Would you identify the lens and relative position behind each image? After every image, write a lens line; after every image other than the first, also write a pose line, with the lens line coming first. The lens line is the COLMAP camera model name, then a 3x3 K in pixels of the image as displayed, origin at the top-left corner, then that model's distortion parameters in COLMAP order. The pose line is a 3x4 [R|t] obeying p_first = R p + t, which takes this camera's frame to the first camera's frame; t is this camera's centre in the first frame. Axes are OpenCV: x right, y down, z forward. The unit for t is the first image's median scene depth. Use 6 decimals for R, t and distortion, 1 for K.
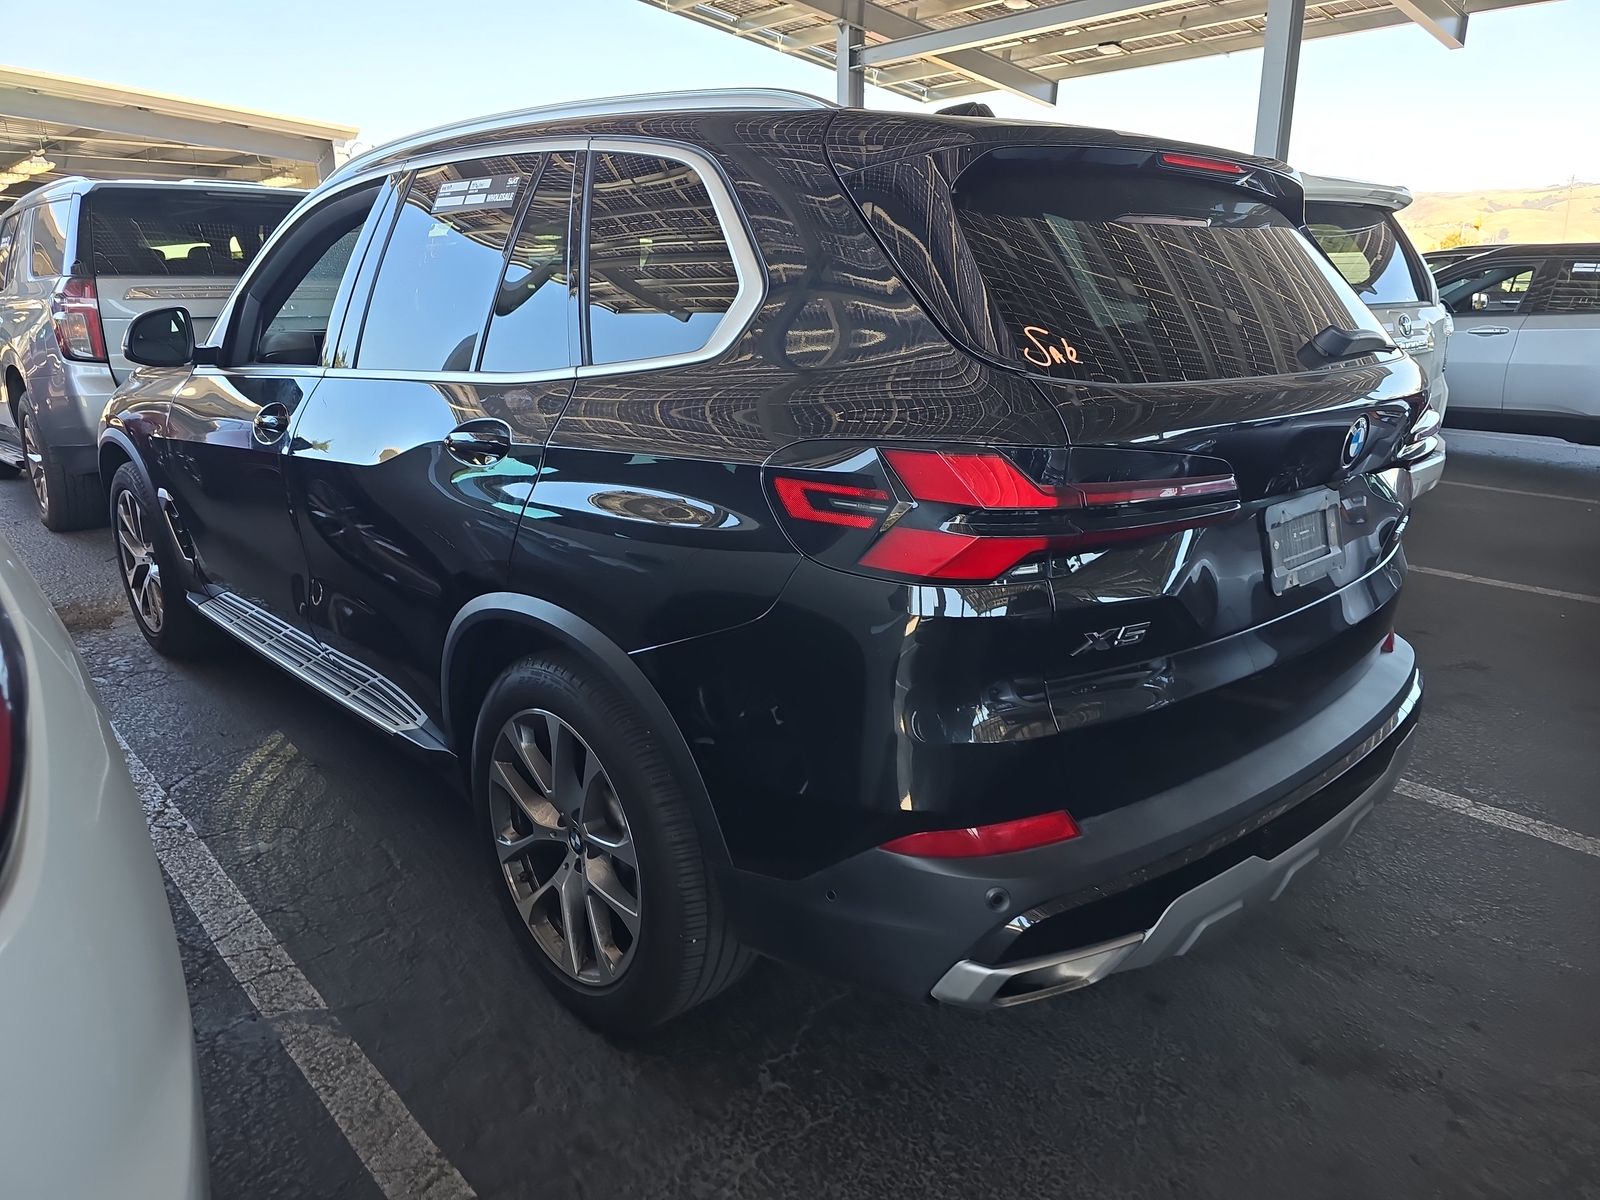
lens RADIAL K [[1118.3, 0, 818.6], [0, 1118.3, 634.7], [0, 0, 1]] dist [0.009723, -0.002710]
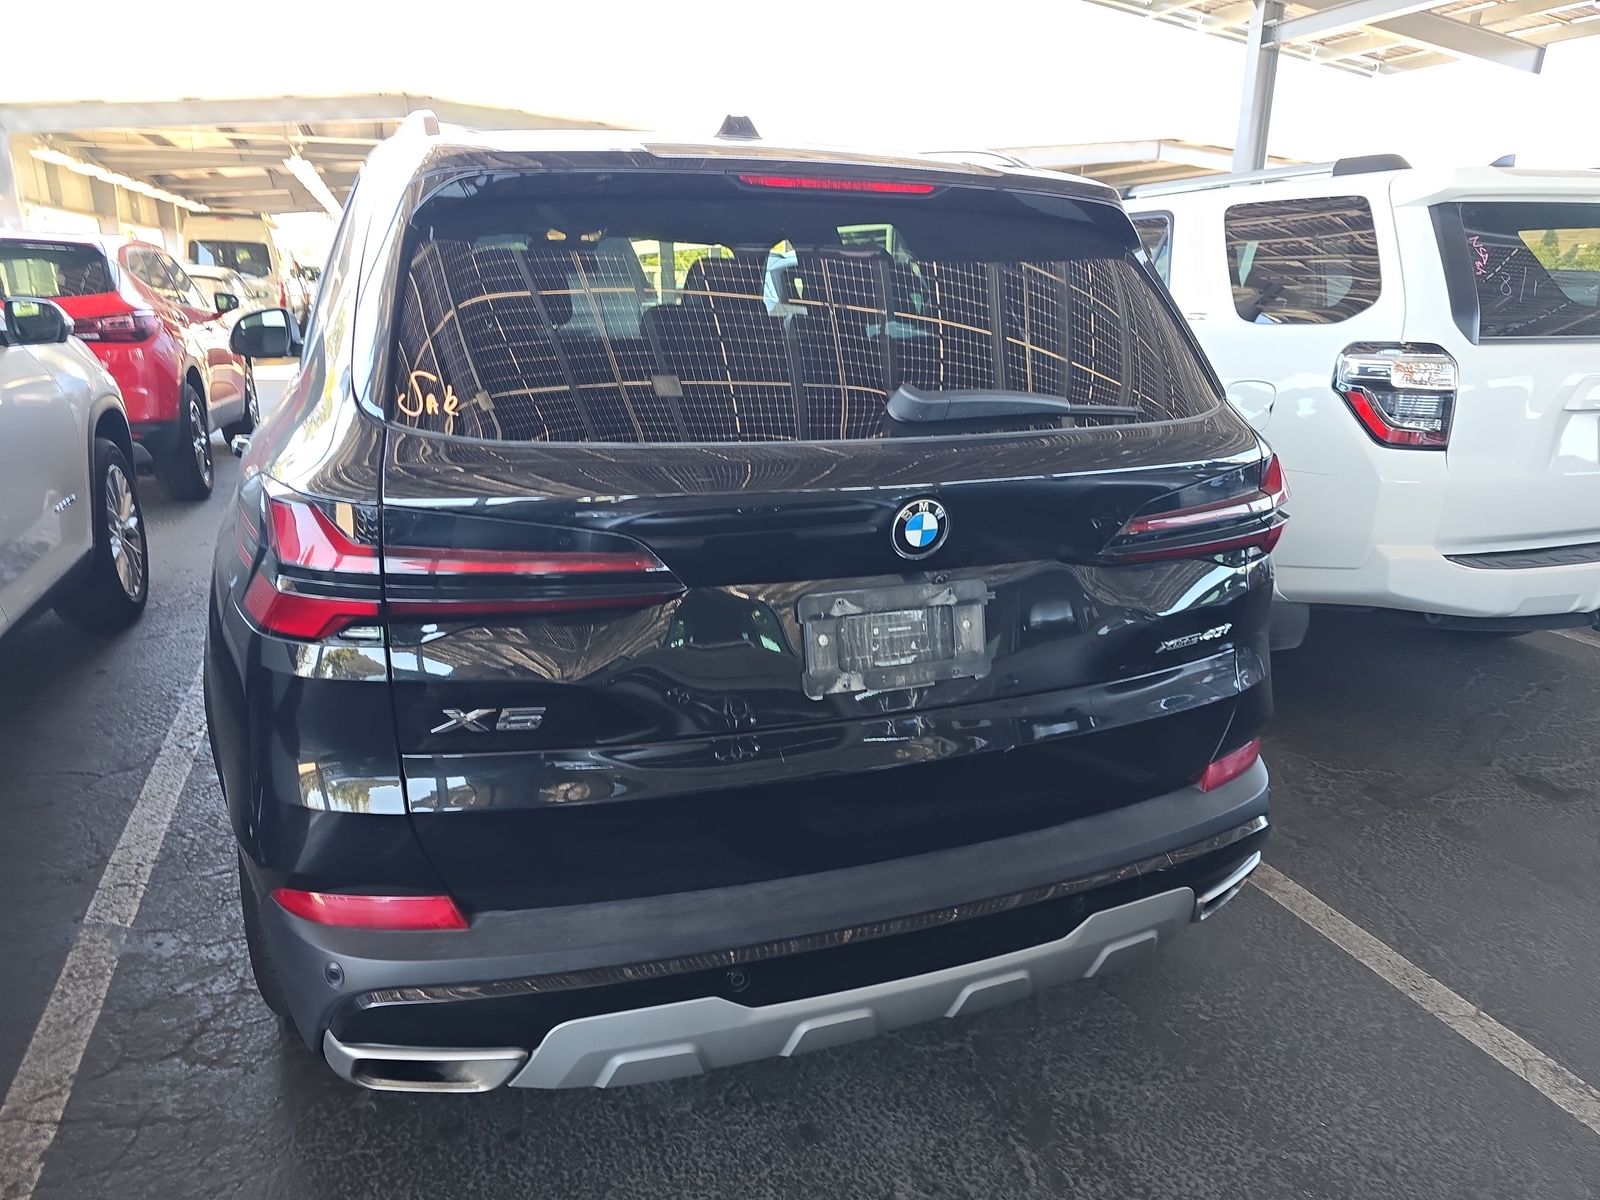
lens RADIAL K [[1118.3, 0, 818.6], [0, 1118.3, 634.7], [0, 0, 1]] dist [0.009723, -0.002710]
pose [[0.921216, 0.132366, -0.365842, 0.520300], [-0.129791, 0.991033, 0.031744, -0.080607], [0.366764, 0.018239, 0.930135, 0.162905]]
